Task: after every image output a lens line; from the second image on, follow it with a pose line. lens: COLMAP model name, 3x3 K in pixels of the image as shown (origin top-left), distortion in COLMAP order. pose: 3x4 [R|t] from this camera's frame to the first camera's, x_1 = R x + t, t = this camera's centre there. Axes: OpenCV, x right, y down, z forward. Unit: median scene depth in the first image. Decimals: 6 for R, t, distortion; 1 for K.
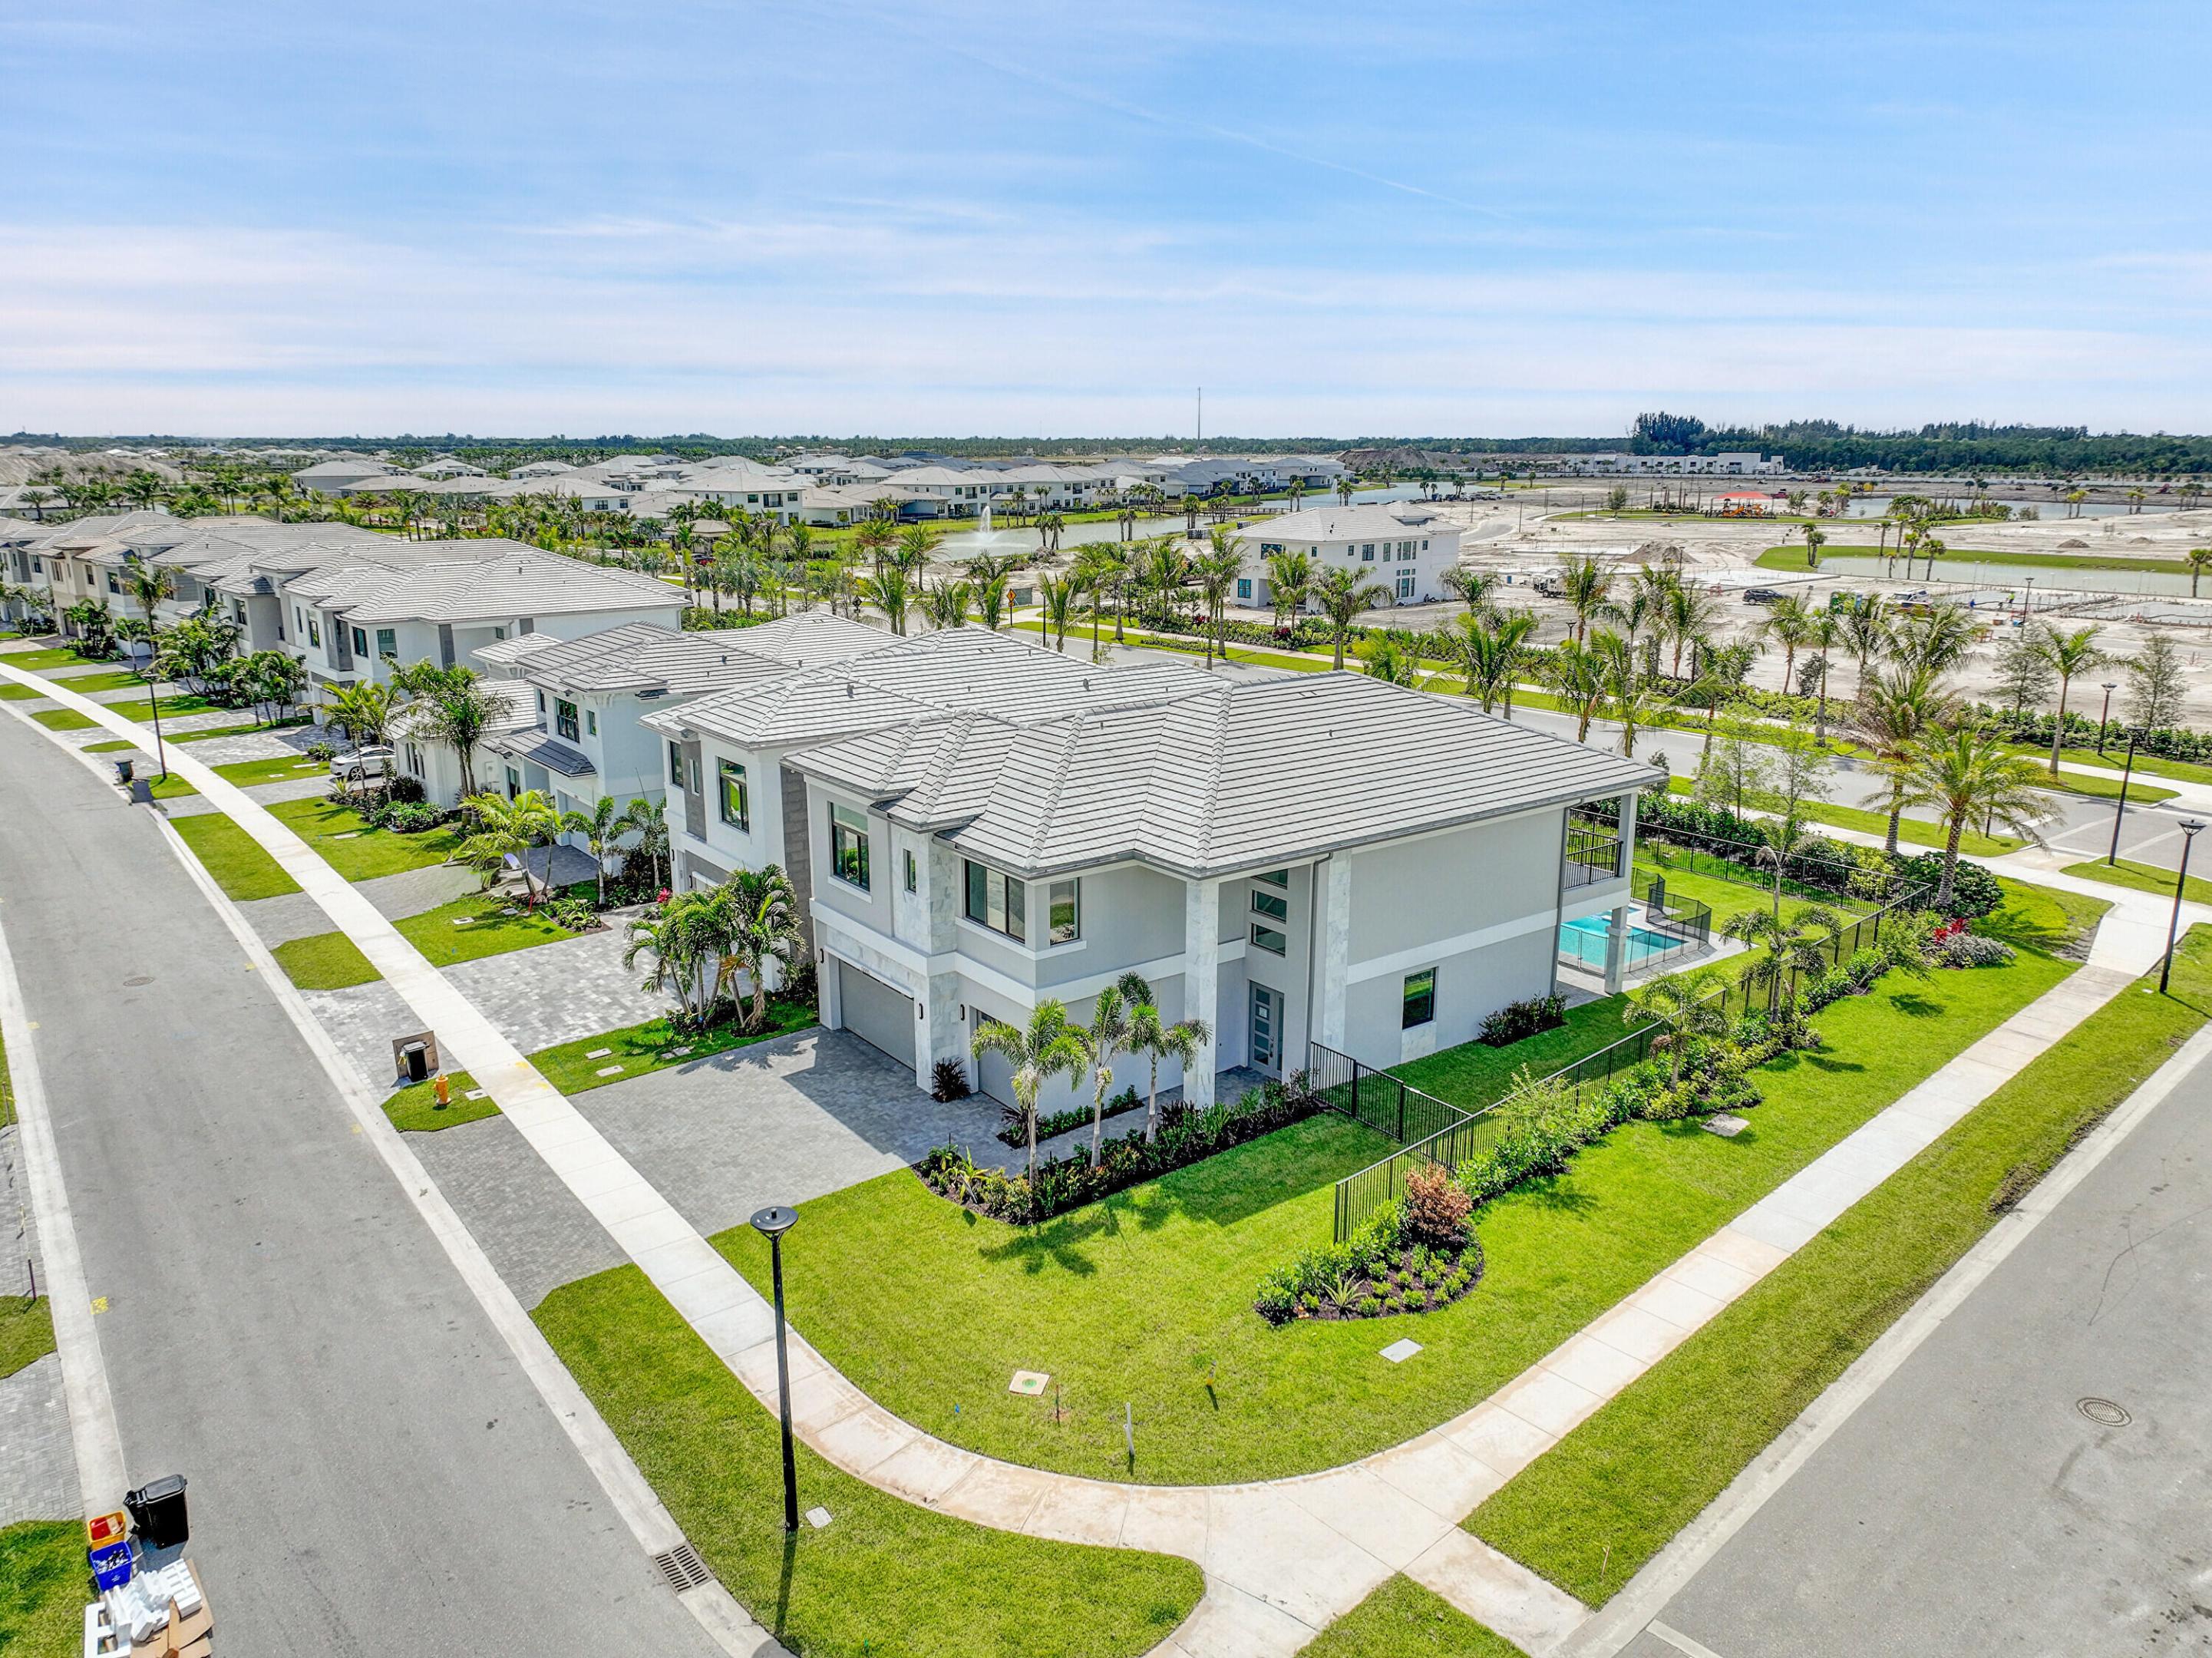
lens RADIAL K [[1552.0, 0, 1106.0], [0, 1552.0, 829.0], [0, 0, 1]] dist [-0.000313, 0.014921]
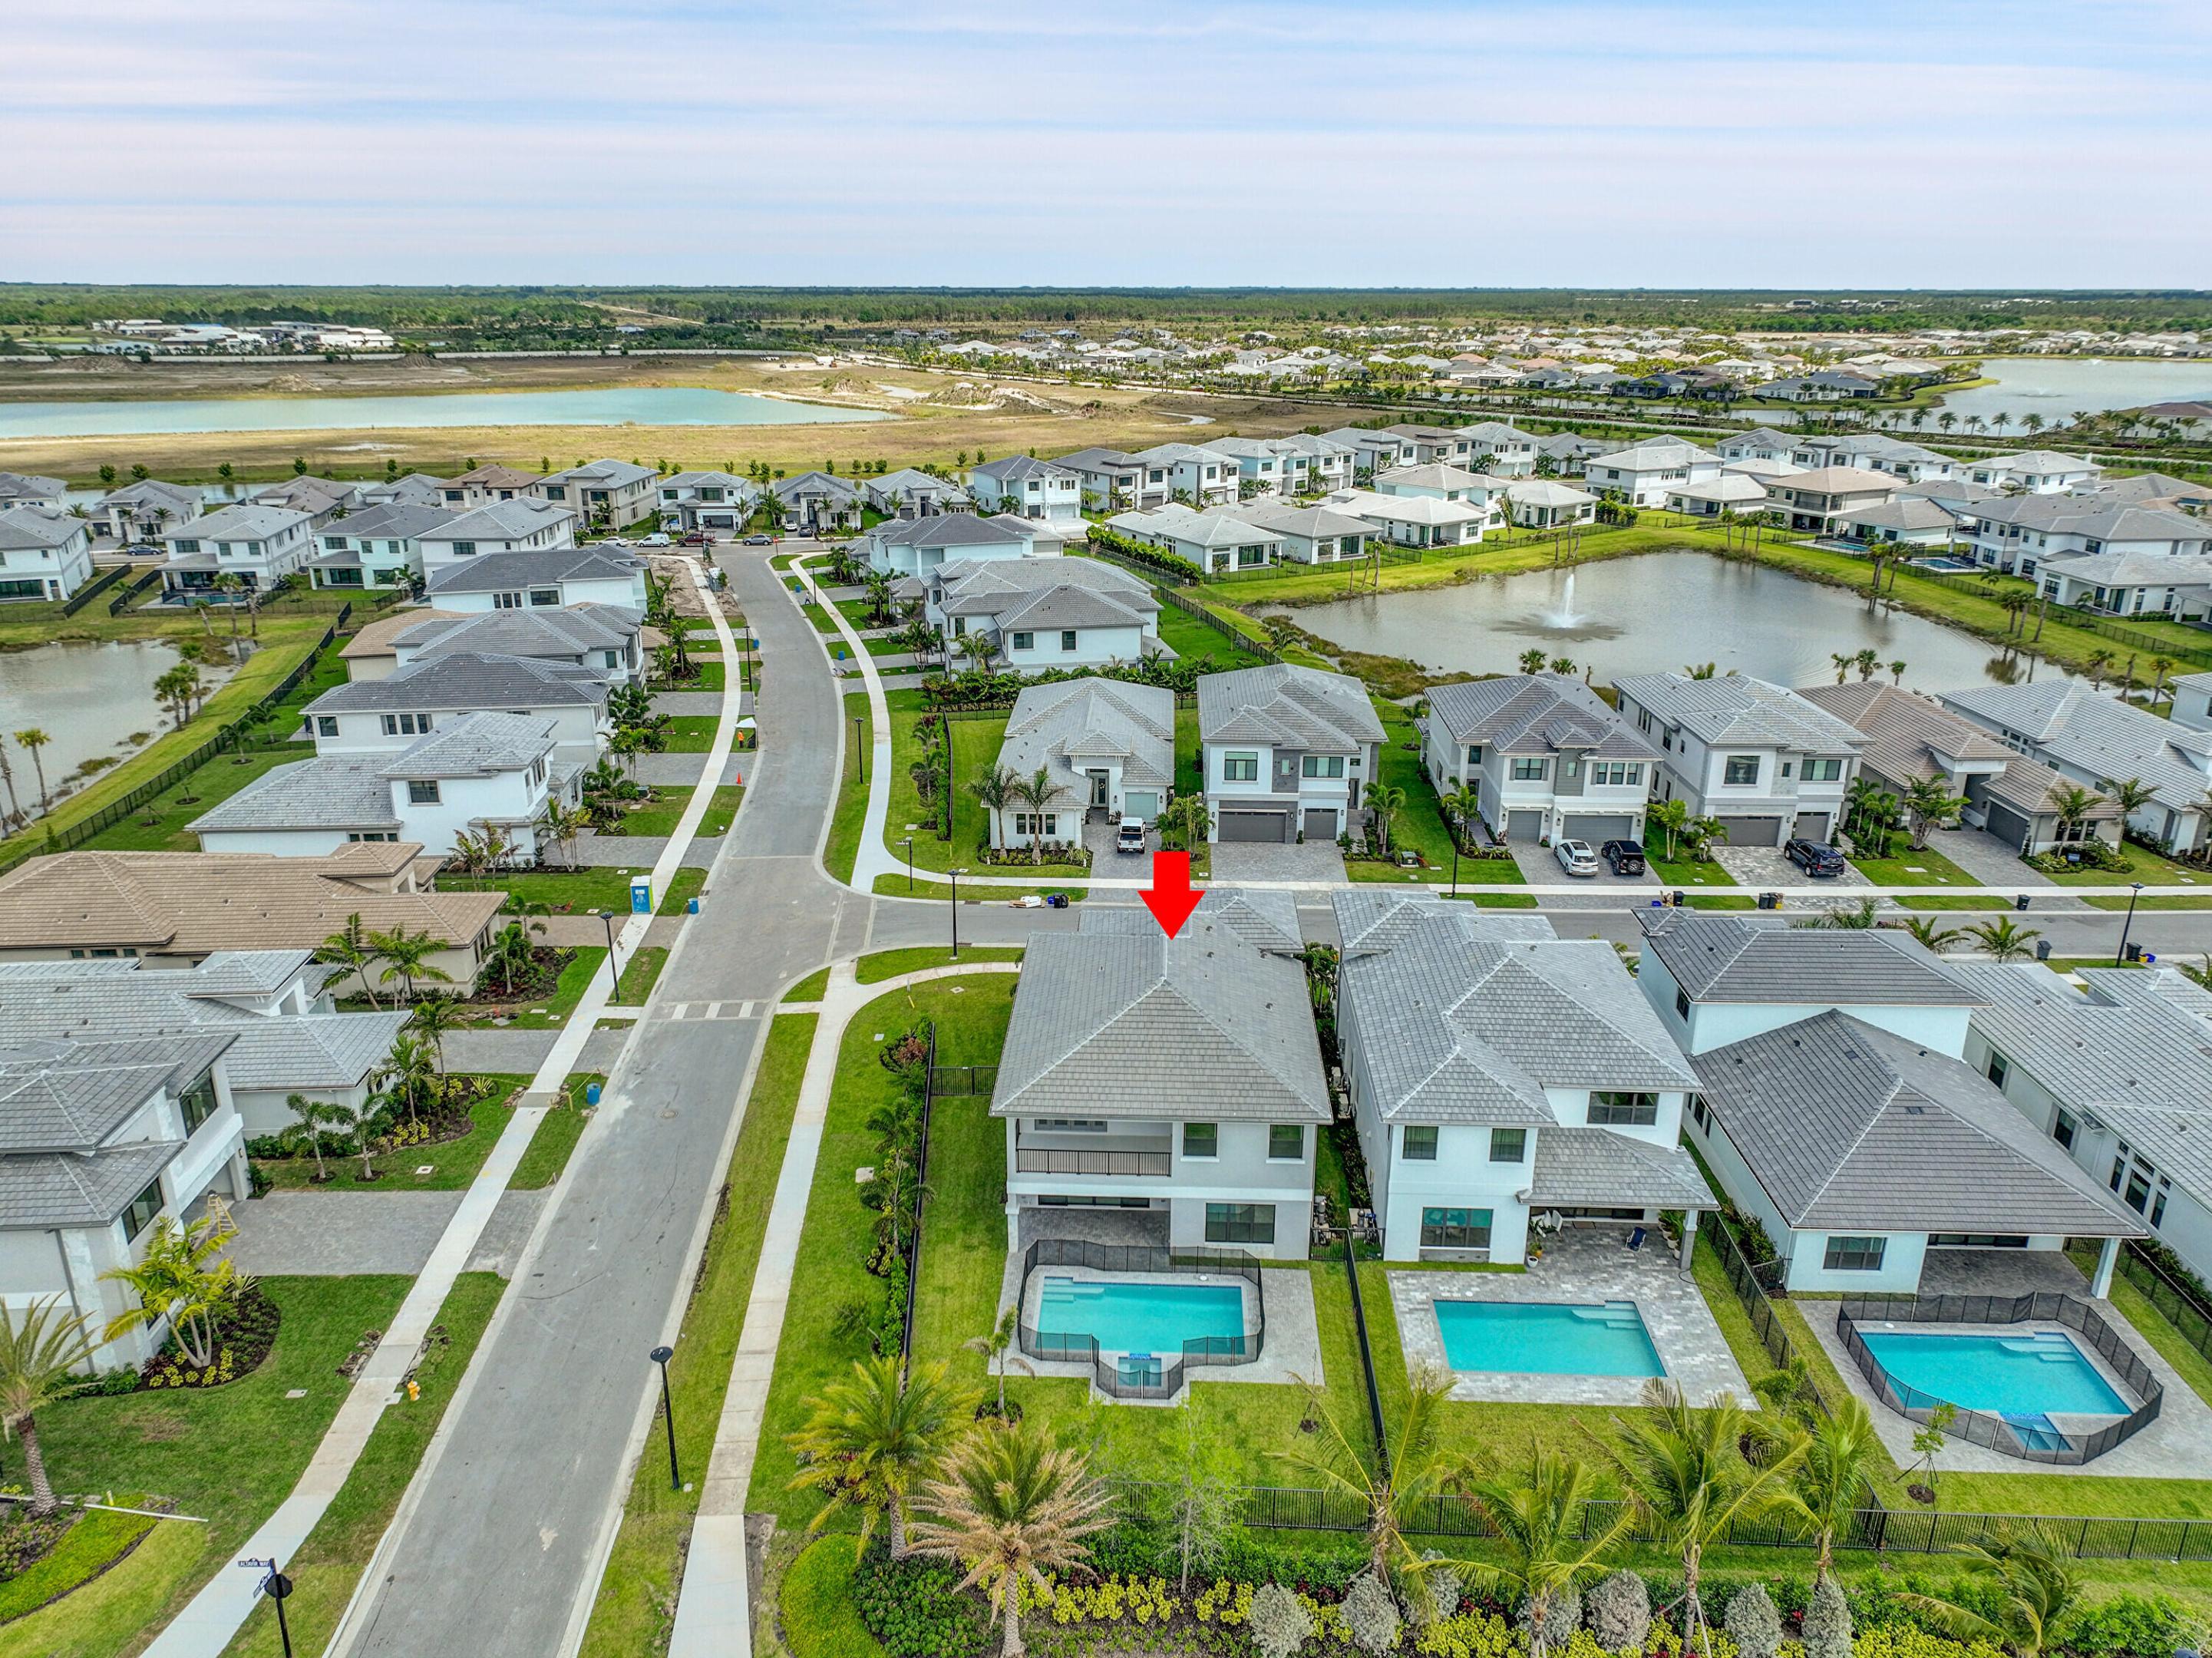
lens RADIAL K [[1552.0, 0, 1106.0], [0, 1552.0, 829.0], [0, 0, 1]] dist [-0.000313, 0.014921]
pose [[-0.633829, 0.254834, -0.730288, 1.503415], [-0.190145, 0.863857, 0.466472, -1.103212], [0.749737, 0.434524, -0.499082, 2.024971]]
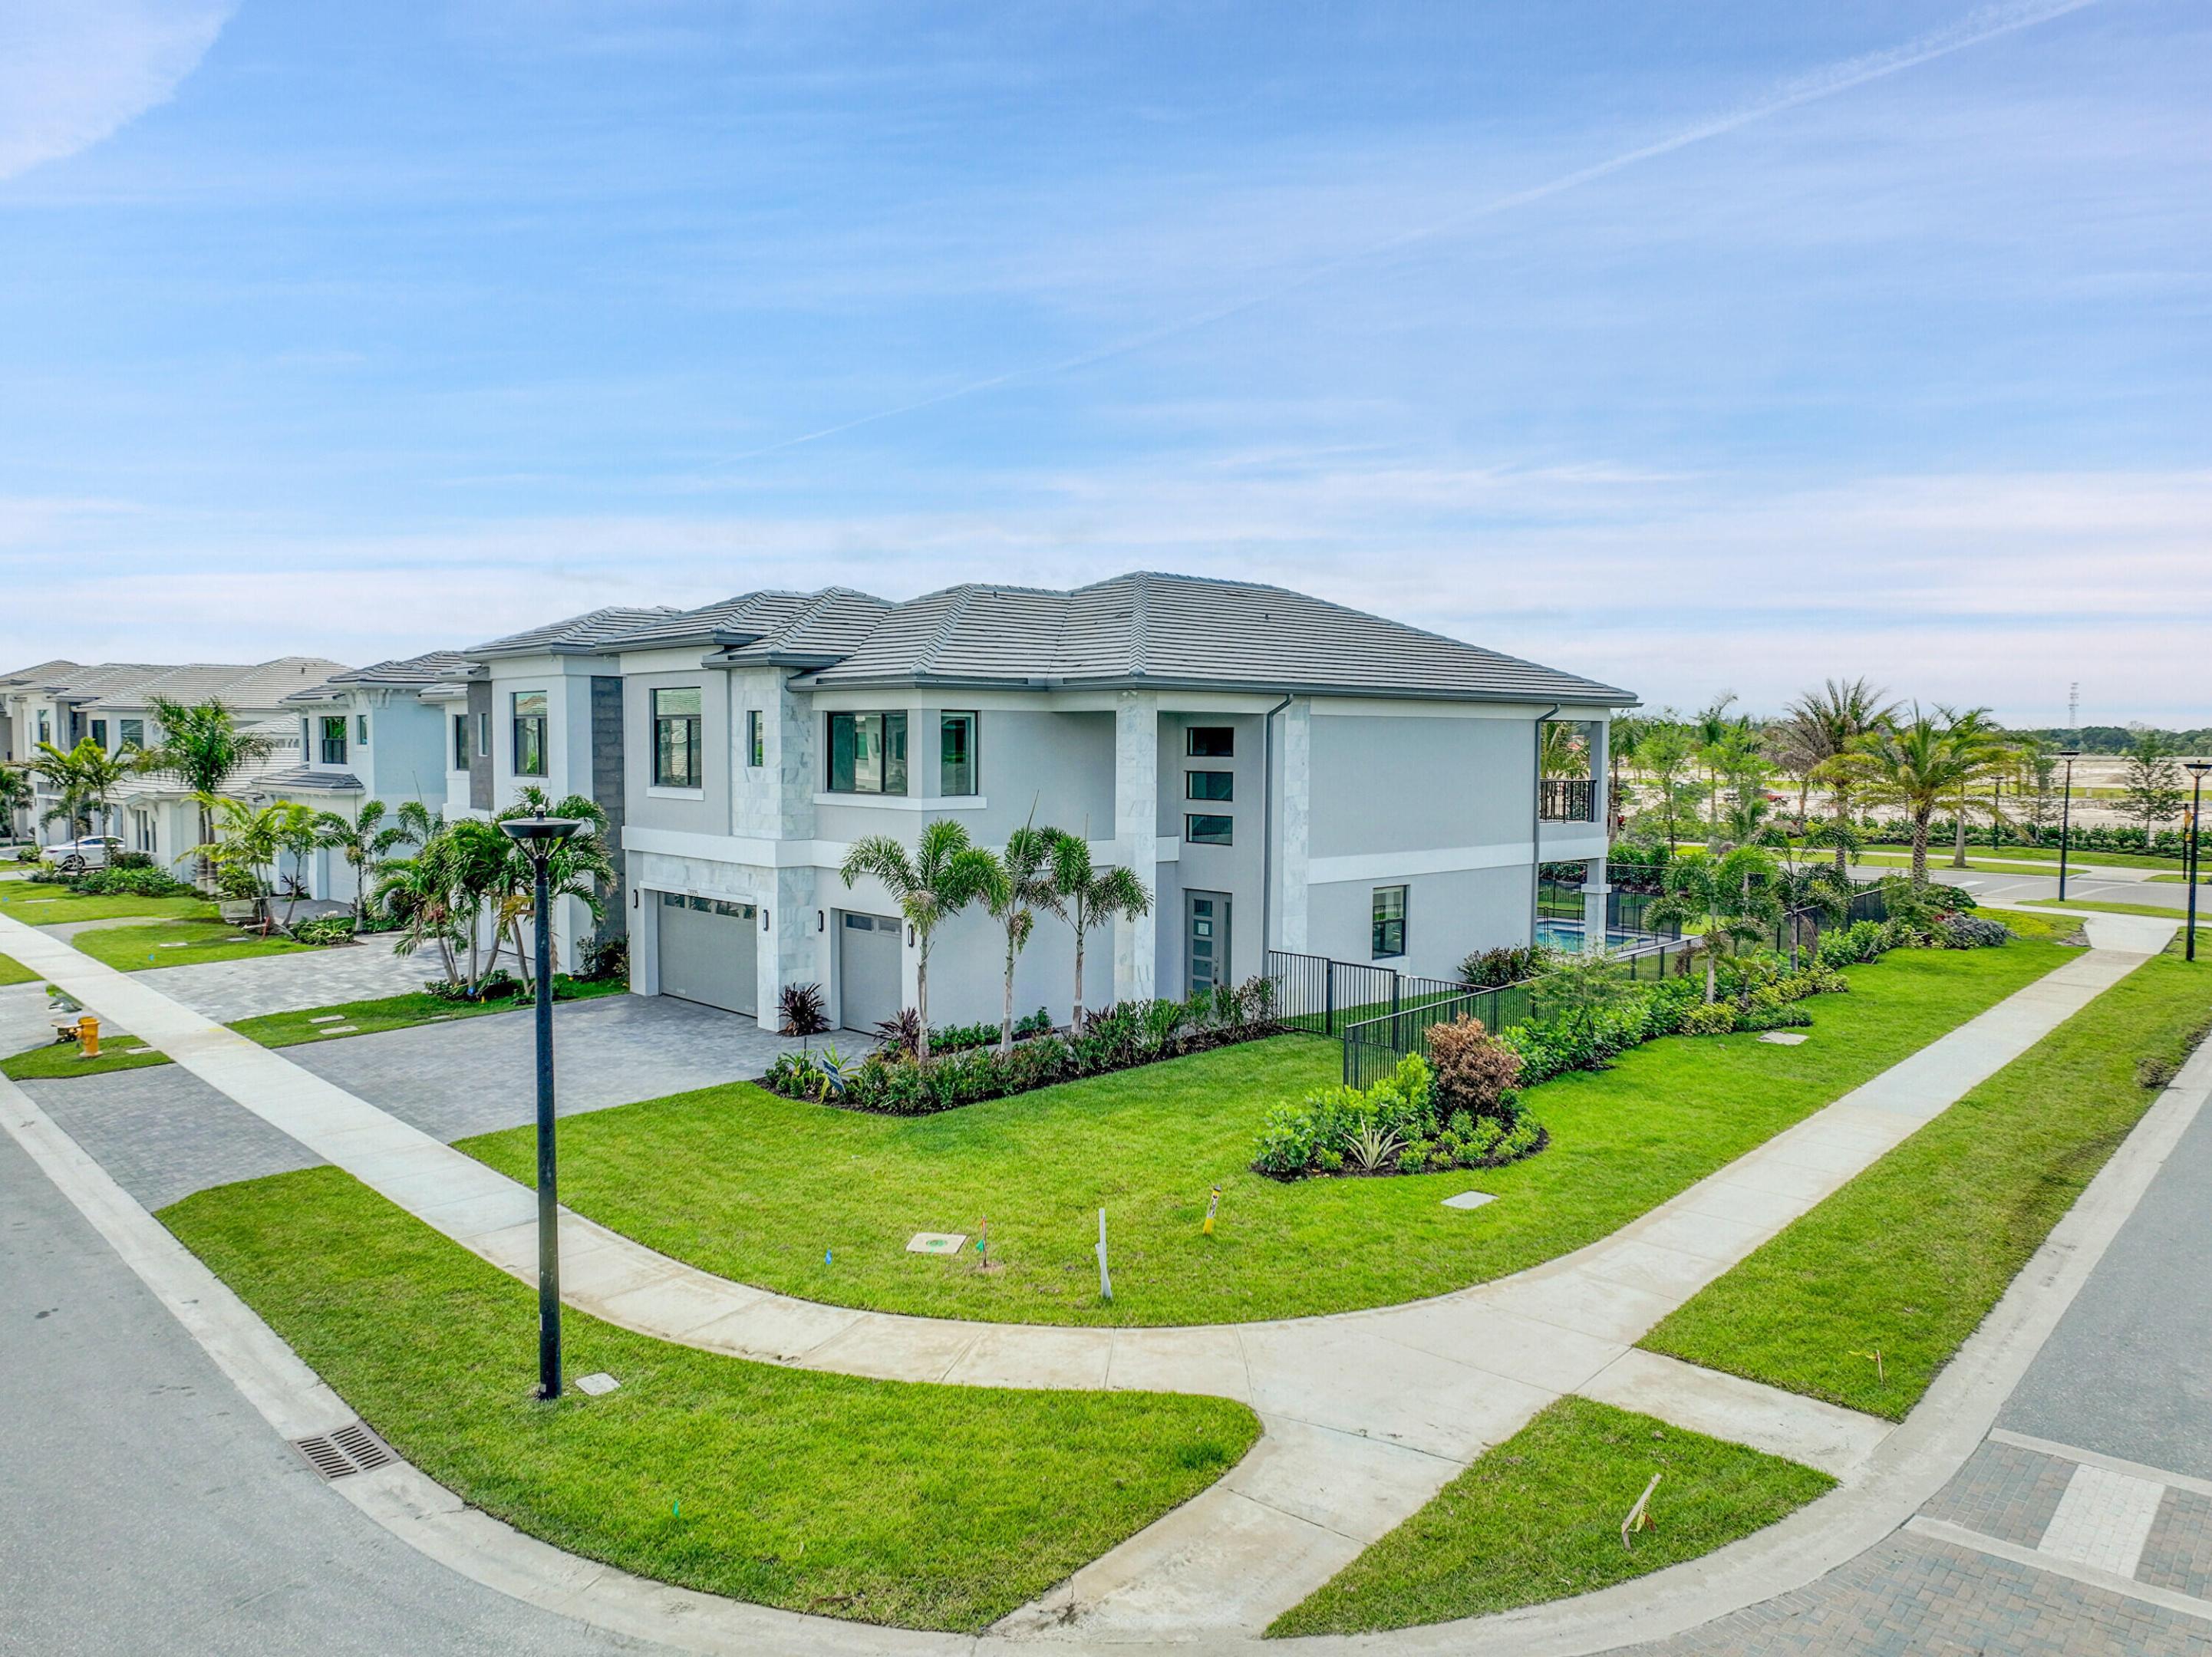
lens RADIAL K [[1551.8, 0, 1106.0], [0, 1551.8, 828.5], [0, 0, 1]] dist [-0.000313, 0.014921]
pose [[0.994233, -0.001739, 0.107227, -0.036867], [0.021708, 0.982433, -0.185350, 0.235167], [-0.105022, 0.186609, 0.976805, 0.242094]]
